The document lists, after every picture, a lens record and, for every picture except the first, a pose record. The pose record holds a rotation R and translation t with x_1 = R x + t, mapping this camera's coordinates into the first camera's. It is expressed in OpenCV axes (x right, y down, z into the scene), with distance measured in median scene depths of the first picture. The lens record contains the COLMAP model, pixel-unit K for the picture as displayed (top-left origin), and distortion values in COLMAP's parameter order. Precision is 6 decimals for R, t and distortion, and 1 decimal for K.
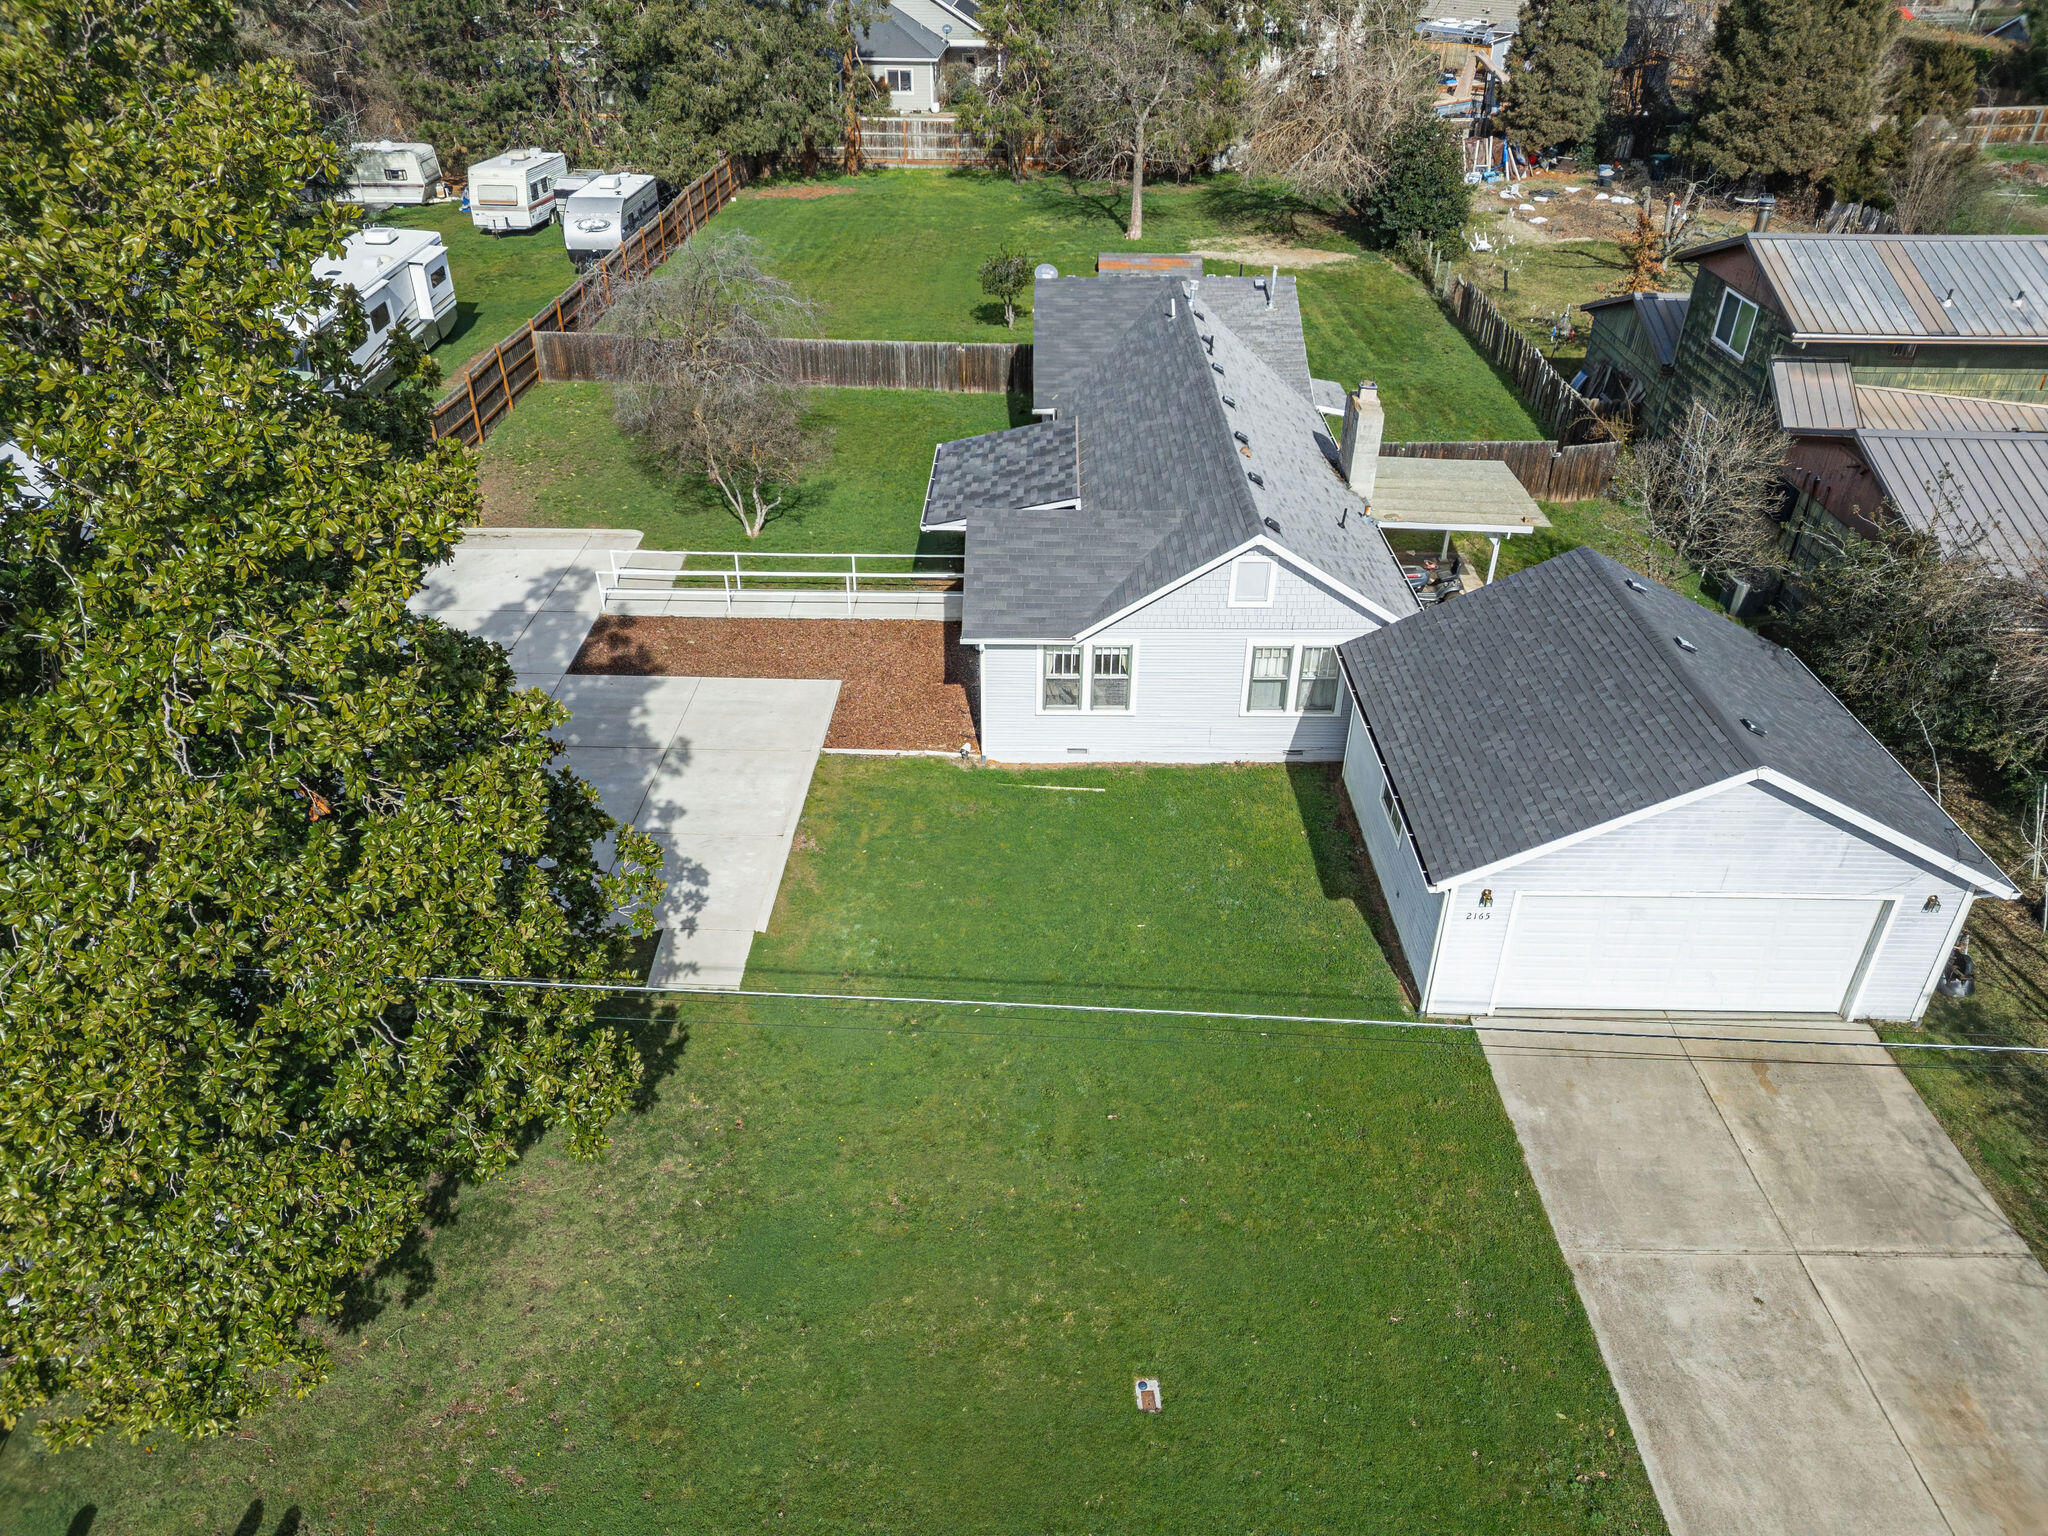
lens RADIAL K [[1410.1, 0, 1010.2], [0, 1410.1, 759.8], [0, 0, 1]] dist [0.048248, -0.025659]
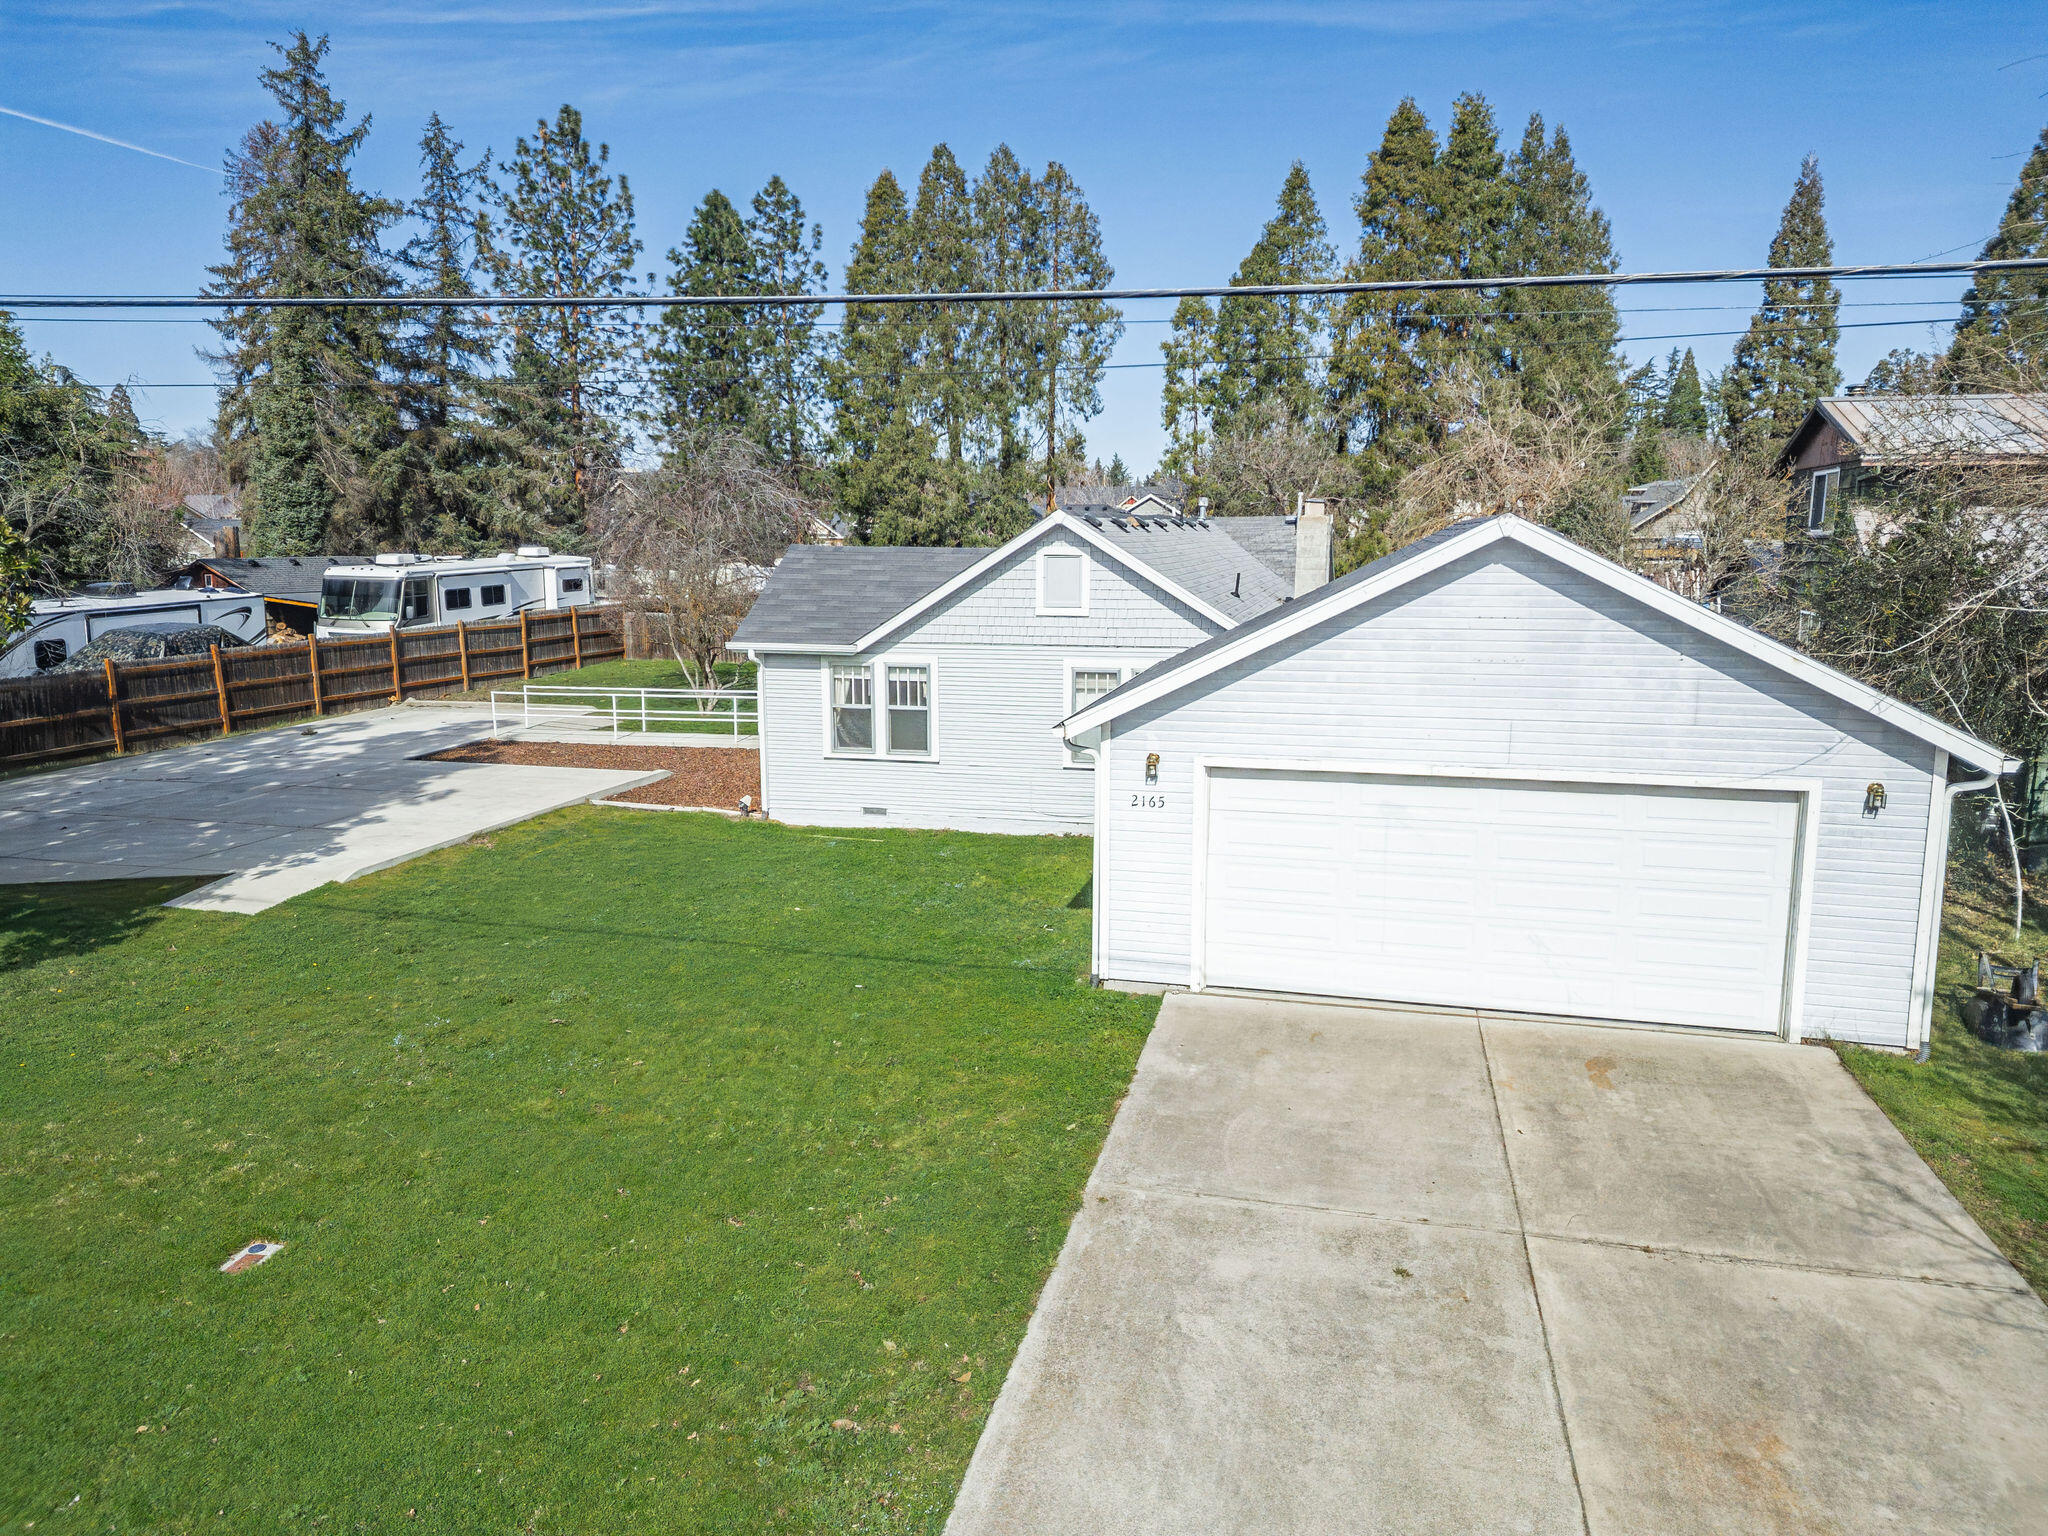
lens RADIAL K [[1410.1, 0, 1023.0], [0, 1410.1, 771.5], [0, 0, 1]] dist [0.048248, -0.025659]
pose [[0.972067, 0.039340, -0.231382, 0.431928], [-0.127506, 0.916199, -0.379896, 0.365953], [0.197047, 0.398787, 0.895623, 0.381917]]
